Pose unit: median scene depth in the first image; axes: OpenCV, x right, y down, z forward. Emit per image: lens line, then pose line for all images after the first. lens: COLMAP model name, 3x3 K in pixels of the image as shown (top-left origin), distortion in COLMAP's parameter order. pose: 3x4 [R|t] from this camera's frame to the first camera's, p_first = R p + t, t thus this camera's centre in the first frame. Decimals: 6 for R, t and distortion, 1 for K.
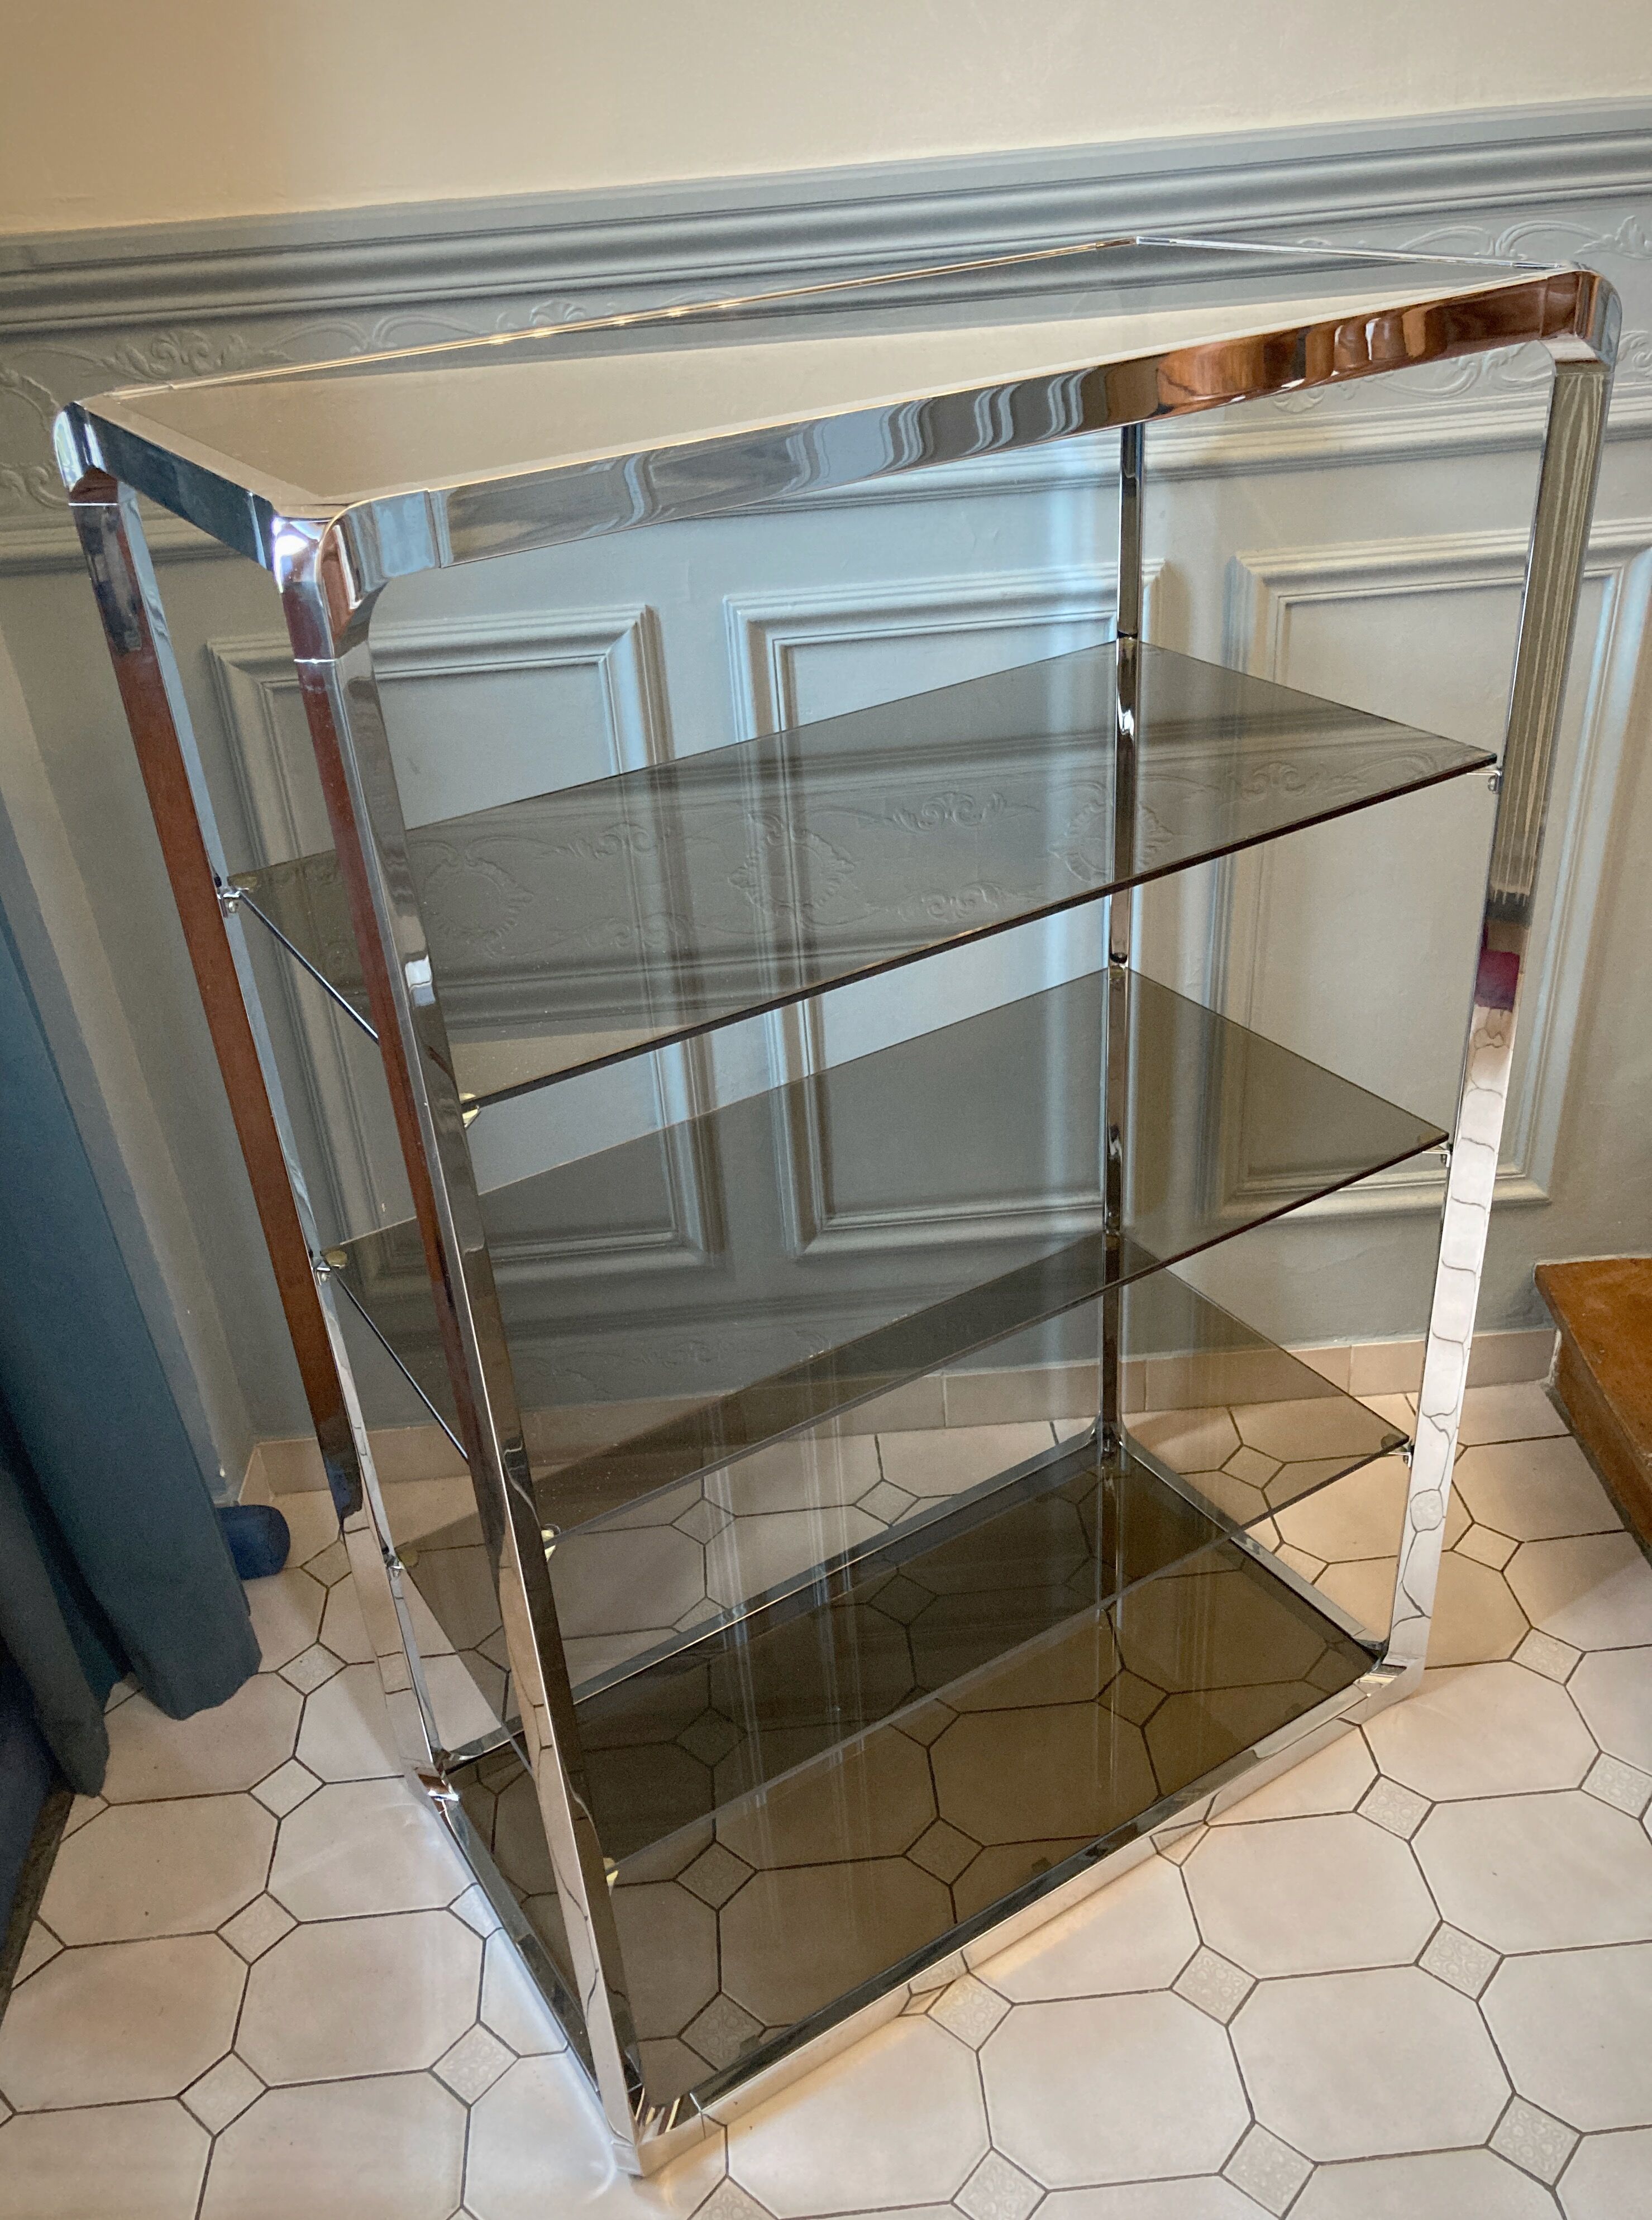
lens RADIAL K [[1846.5, 0, 812.0], [0, 1846.5, 1130.8], [0, 0, 1]] dist [0.025978, -0.003648]
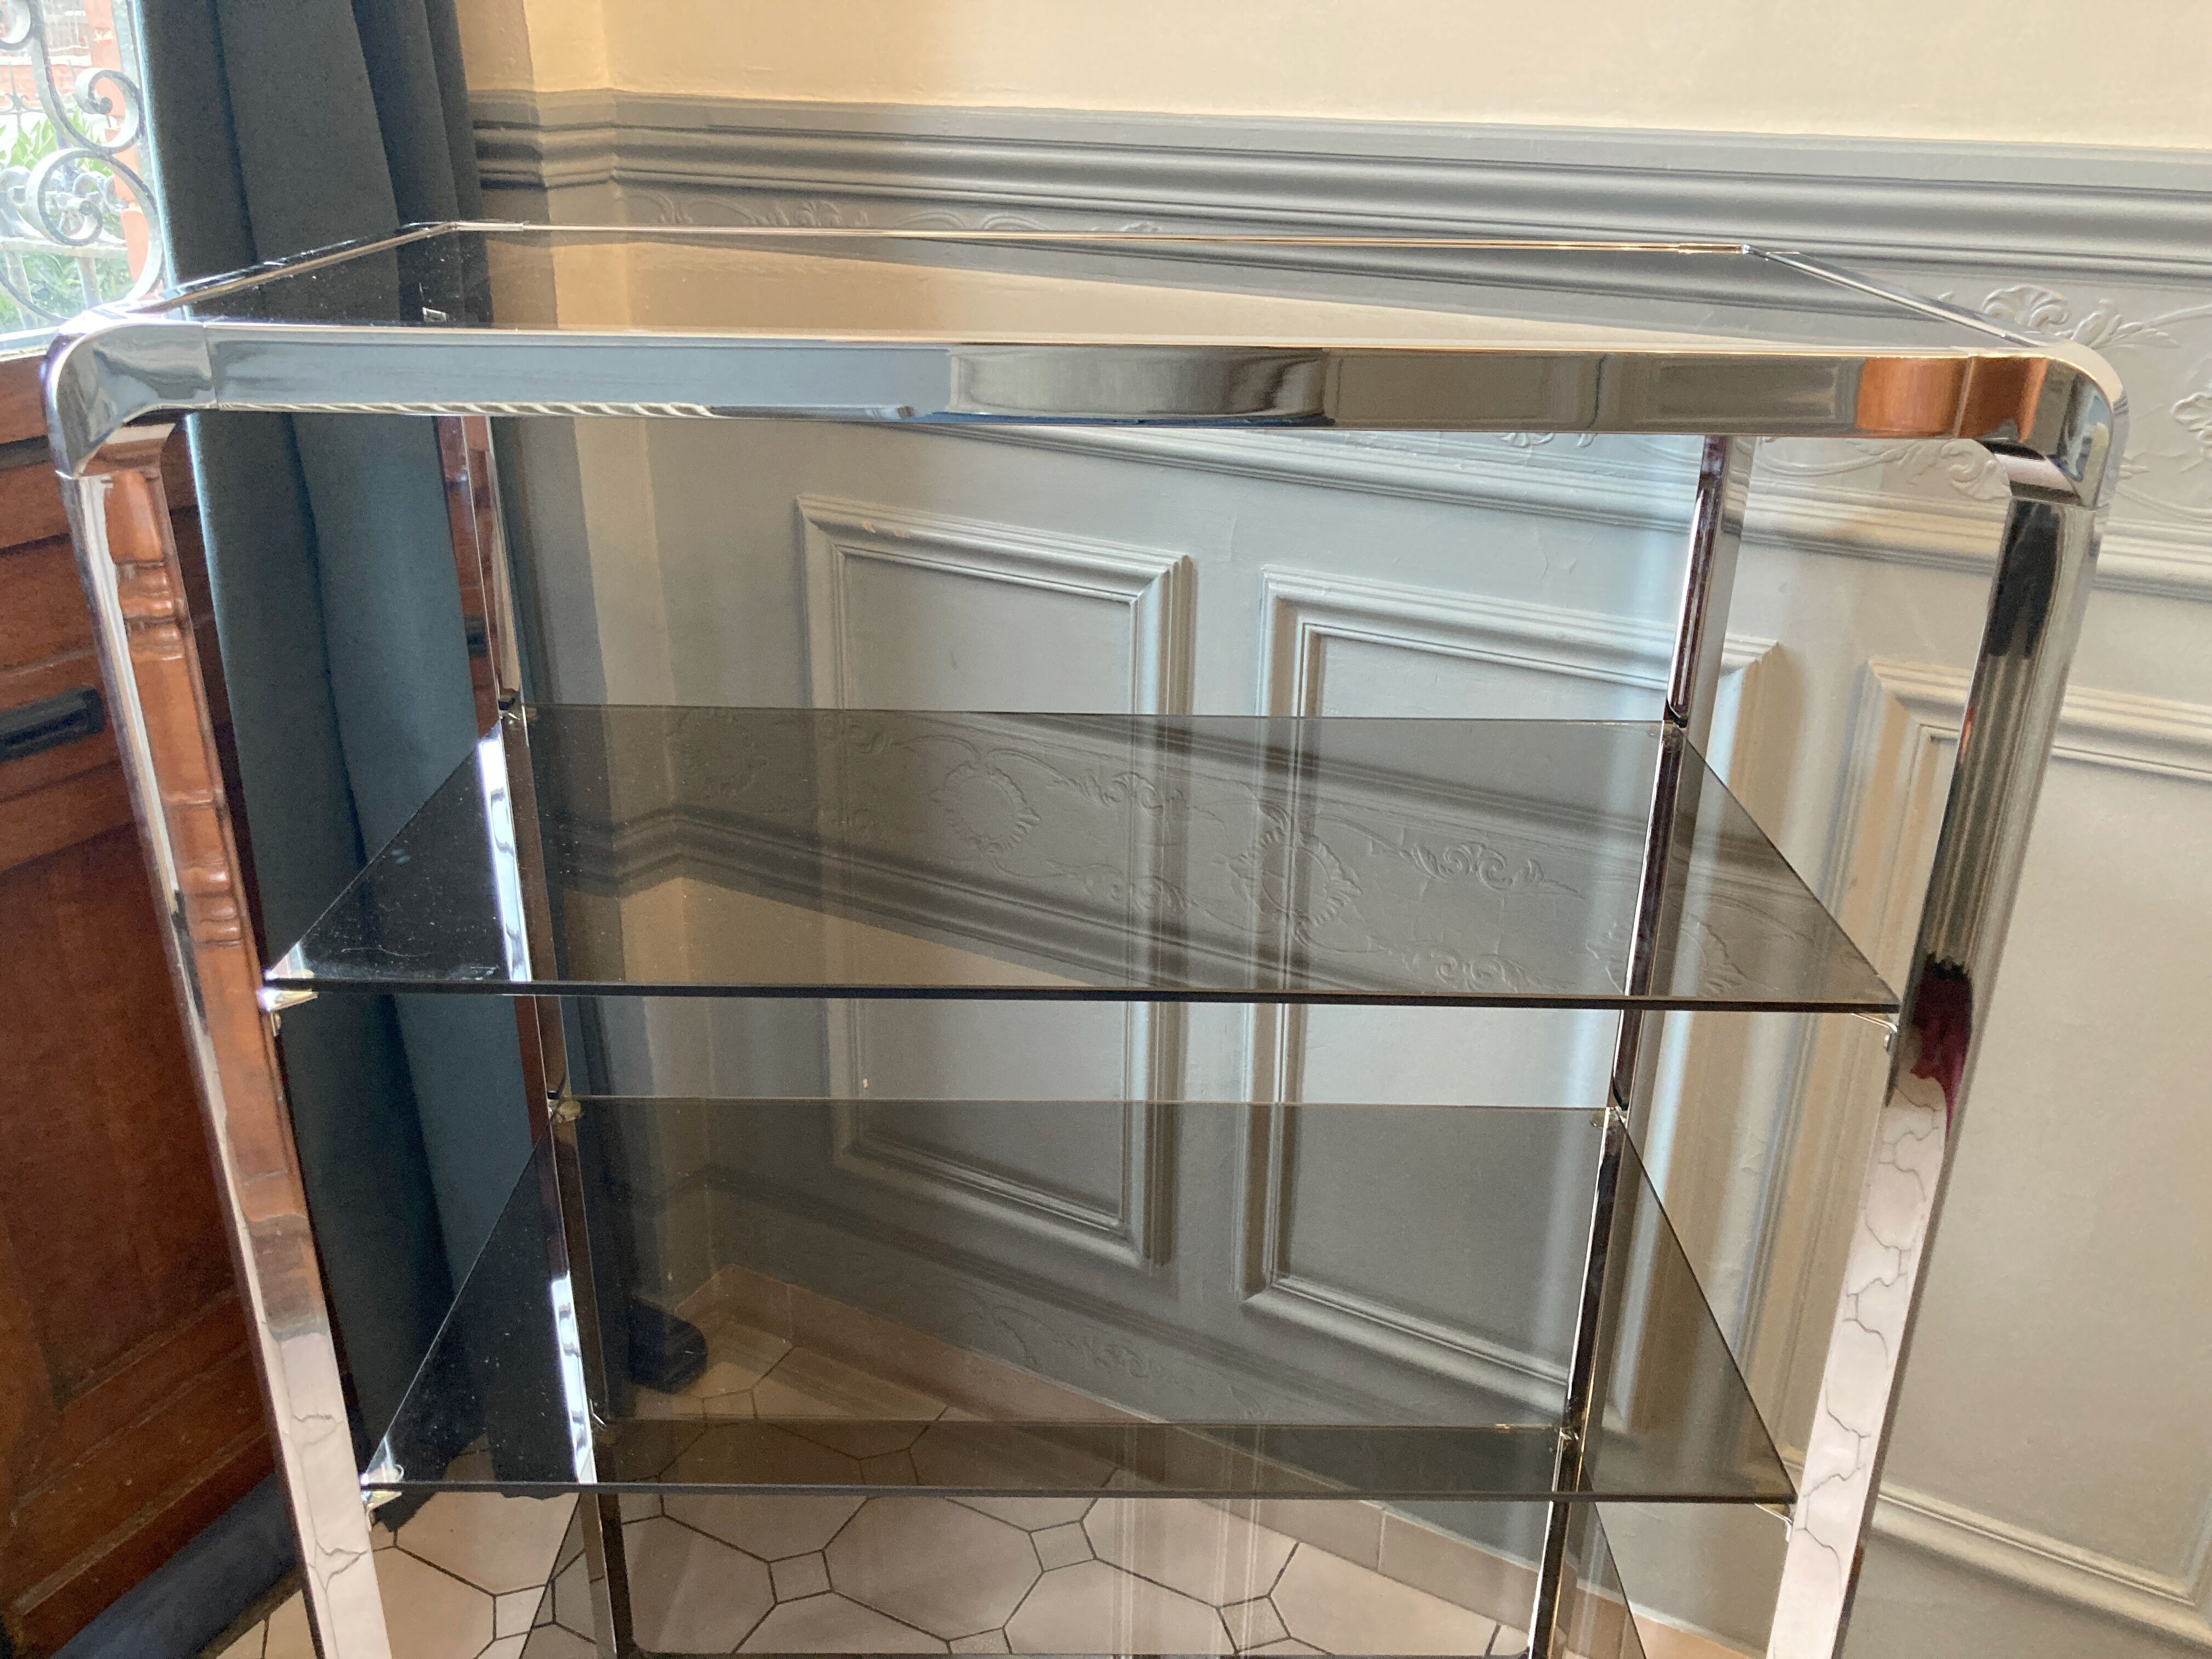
lens RADIAL K [[1832.8, 0, 1129.6], [0, 1832.8, 837.8], [0, 0, 1]] dist [0.066328, -0.093065]
pose [[0.849135, 0.285928, -0.444089, 0.323724], [-0.332874, 0.942505, -0.029647, -0.113955], [0.410079, 0.173000, 0.895492, 0.197236]]
